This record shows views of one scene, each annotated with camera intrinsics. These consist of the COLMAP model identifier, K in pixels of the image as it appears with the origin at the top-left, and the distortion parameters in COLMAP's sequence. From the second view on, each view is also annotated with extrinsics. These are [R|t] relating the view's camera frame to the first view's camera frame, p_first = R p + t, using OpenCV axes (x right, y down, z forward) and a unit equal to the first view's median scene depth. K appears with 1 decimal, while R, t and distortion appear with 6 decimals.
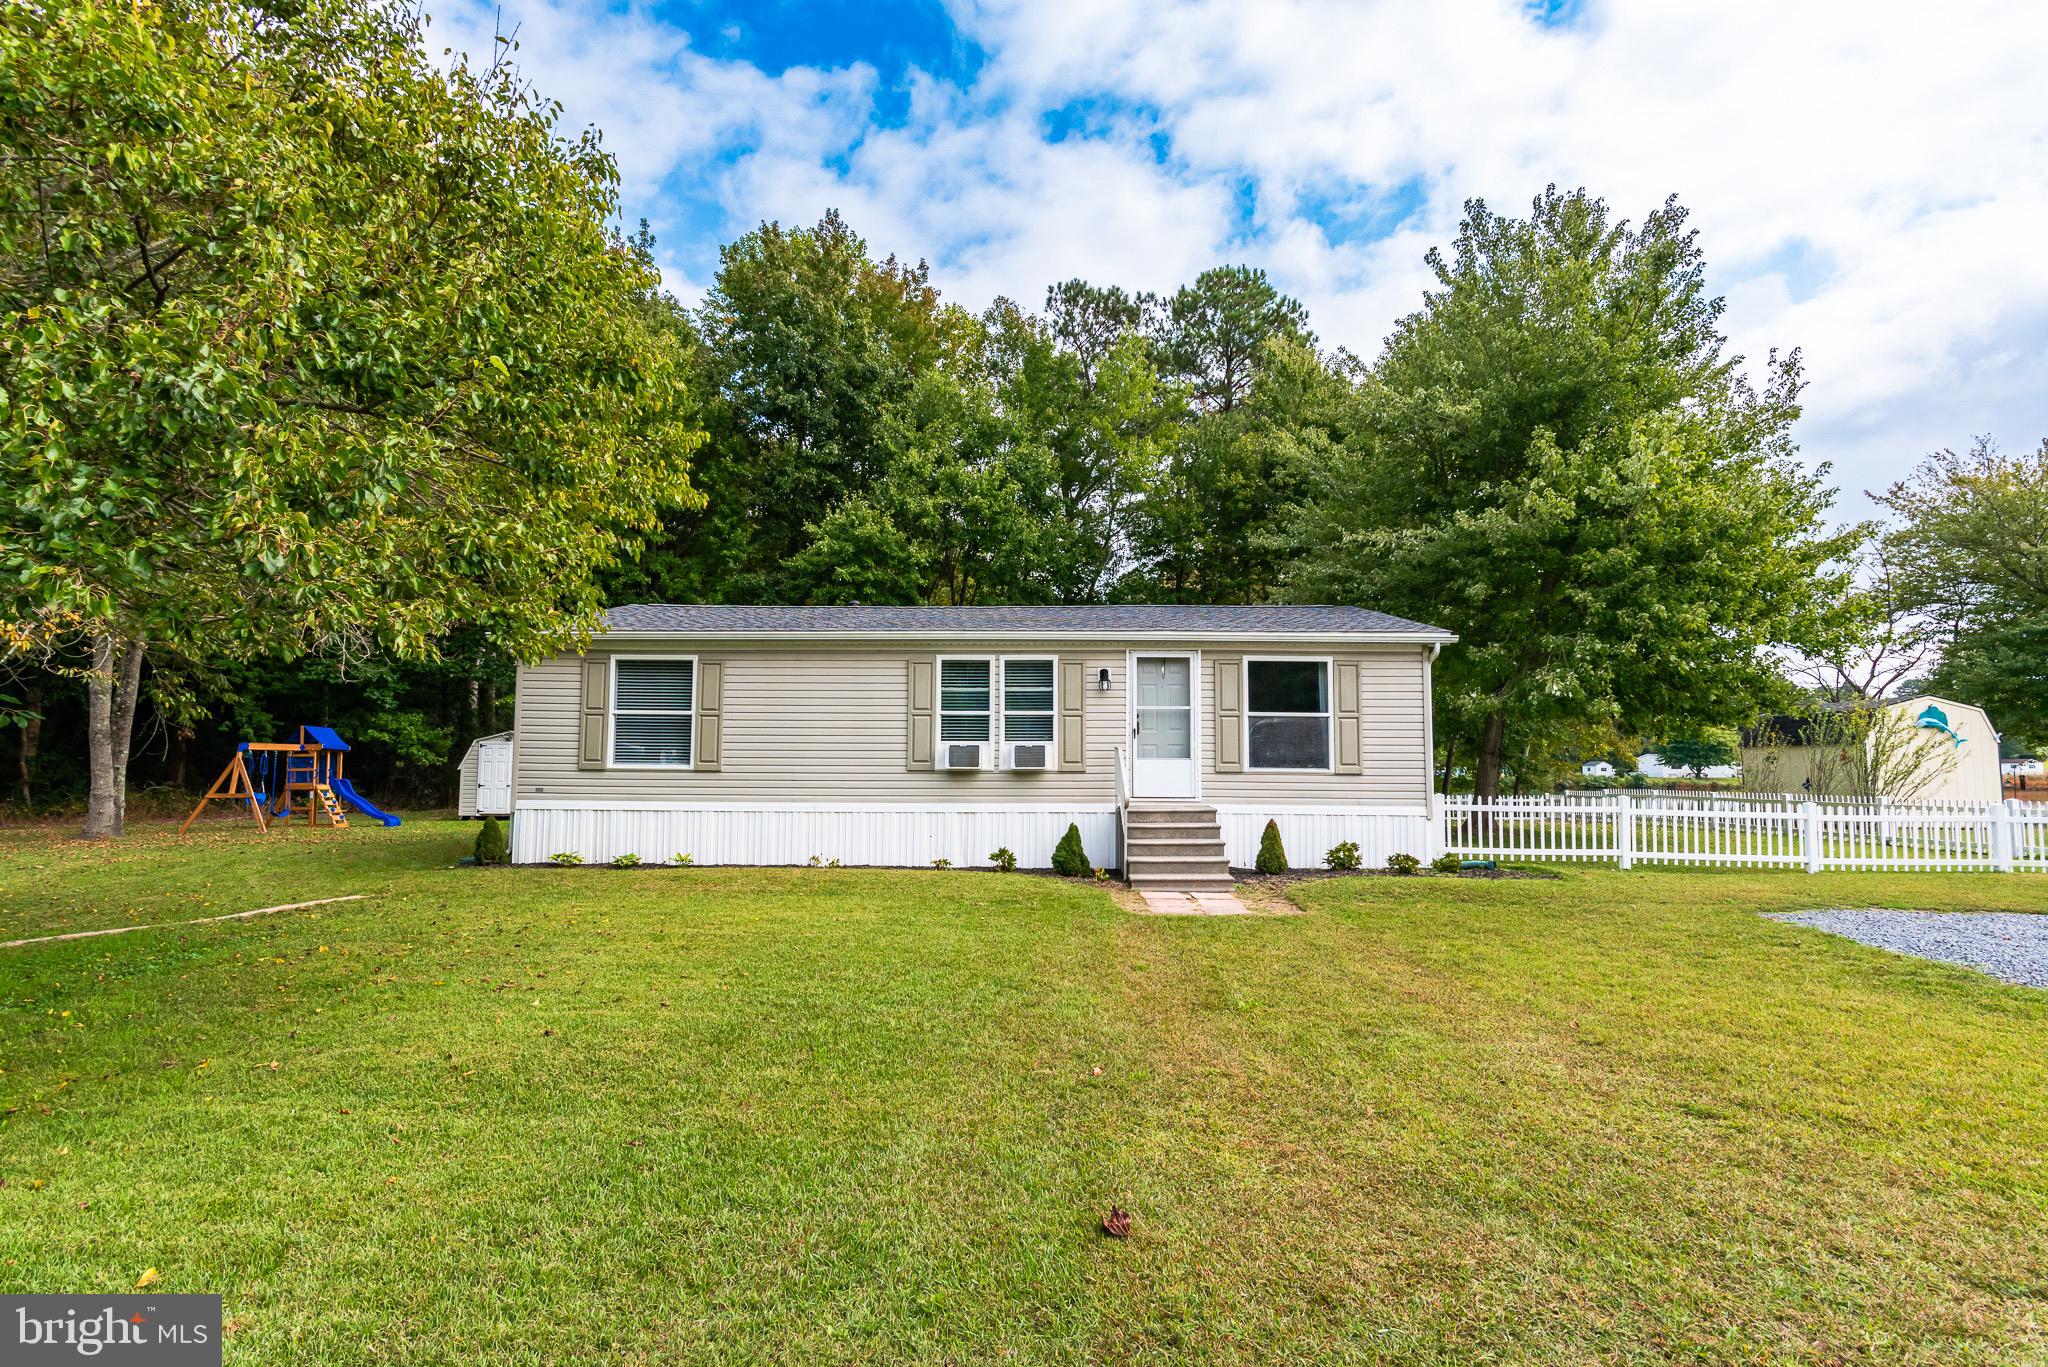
lens RADIAL K [[995.1, 0, 1021.6], [0, 995.1, 694.2], [0, 0, 1]] dist [0.003235, -0.000568]
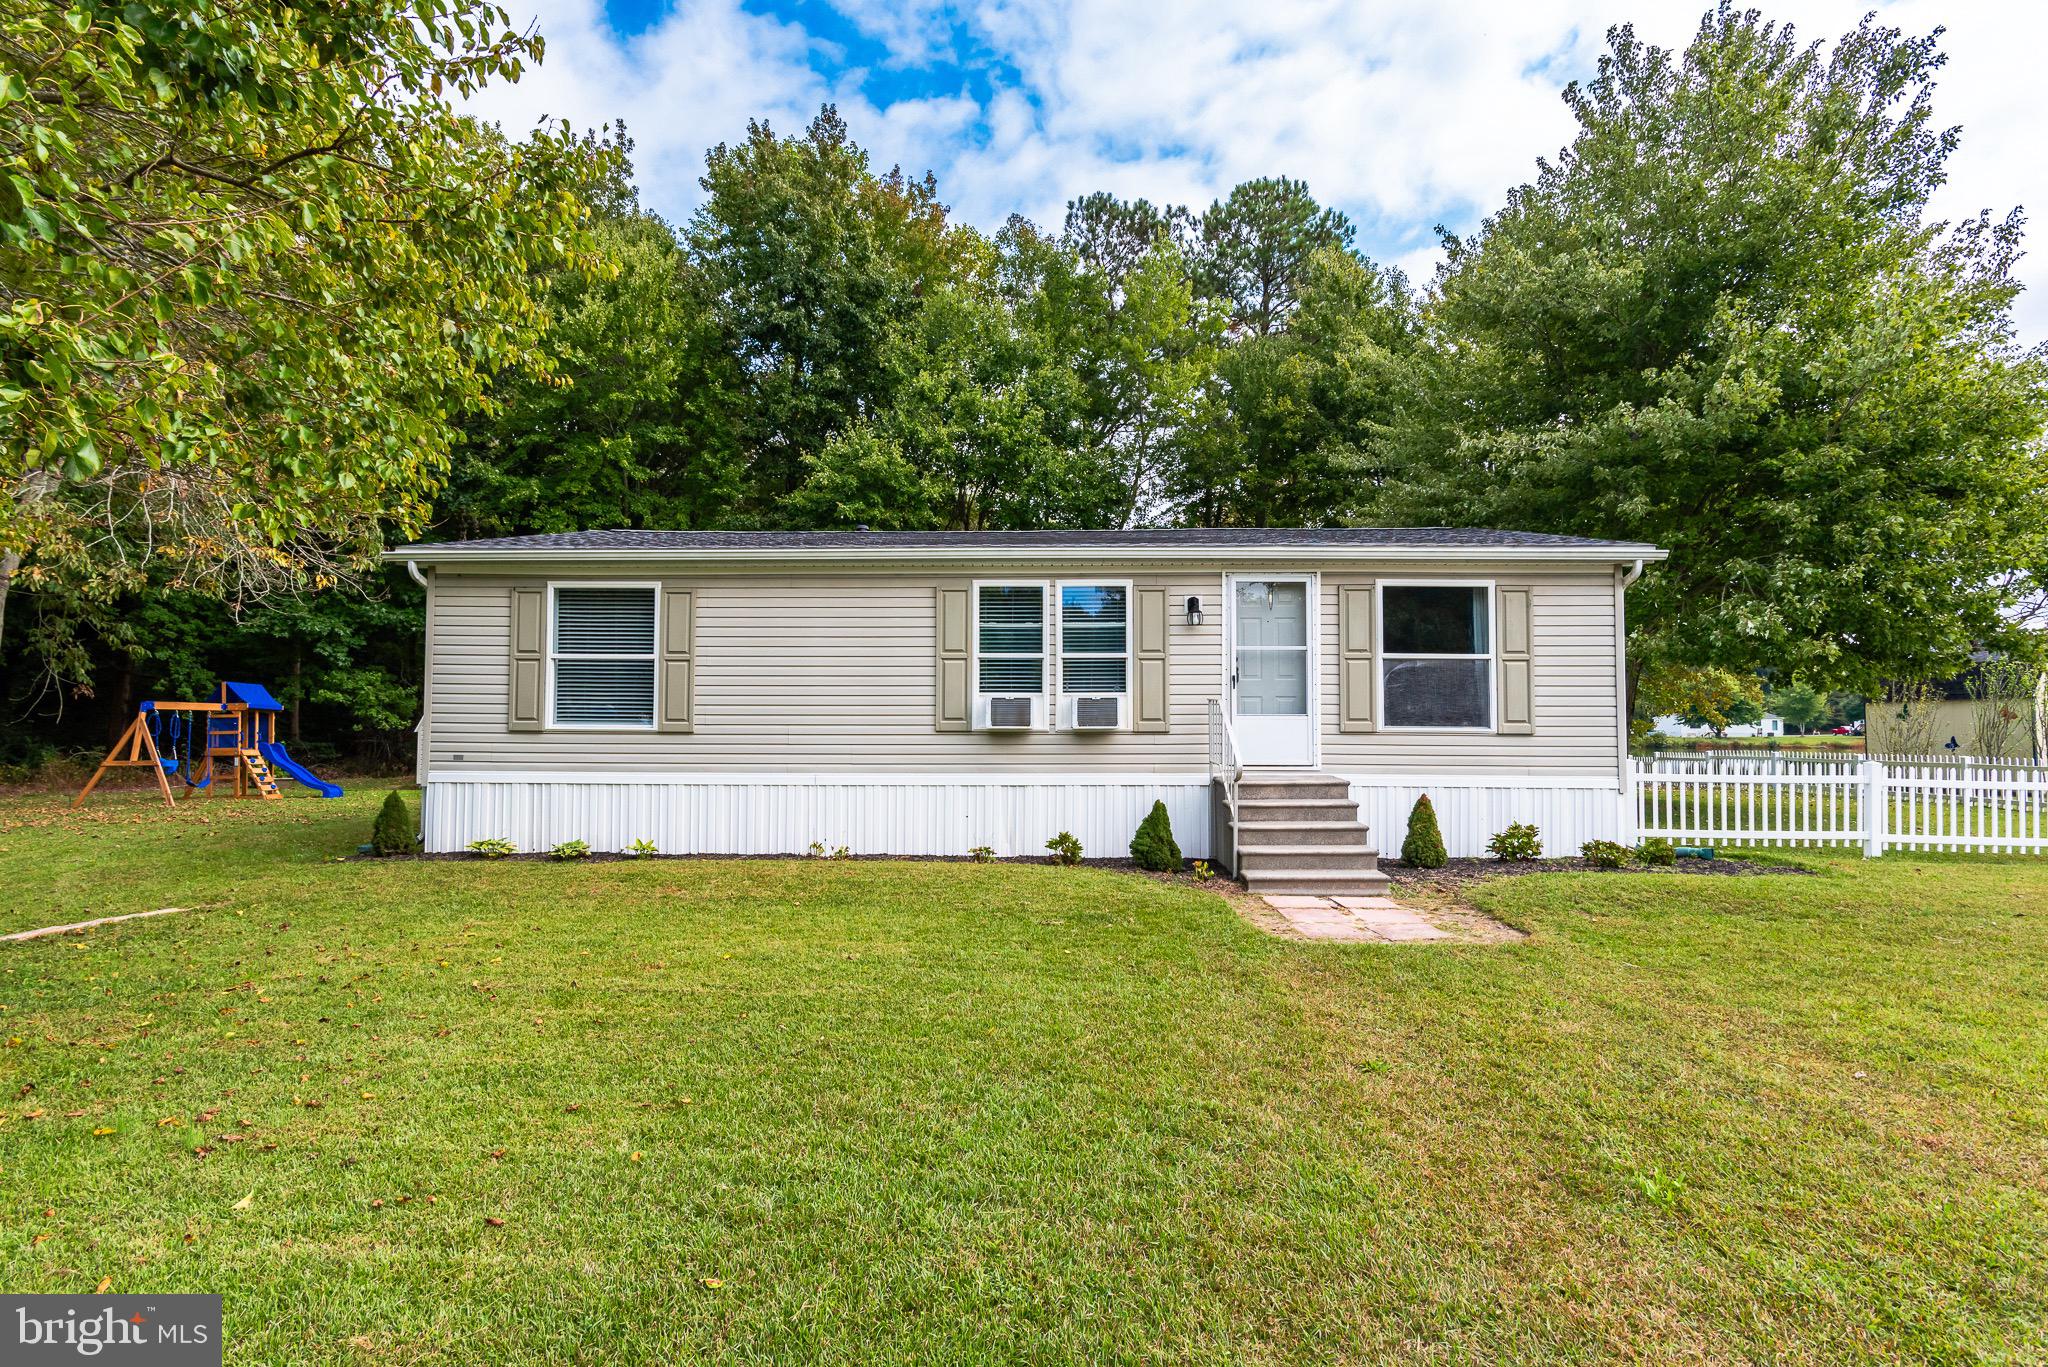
lens RADIAL K [[990.1, 0, 1021.6], [0, 990.1, 702.6], [0, 0, 1]] dist [-0.003476, 0.023235]
pose [[0.999991, -0.002844, -0.003272, -0.039604], [0.002995, 0.998894, 0.046916, 0.016365], [0.003135, -0.046925, 0.998893, 0.205135]]
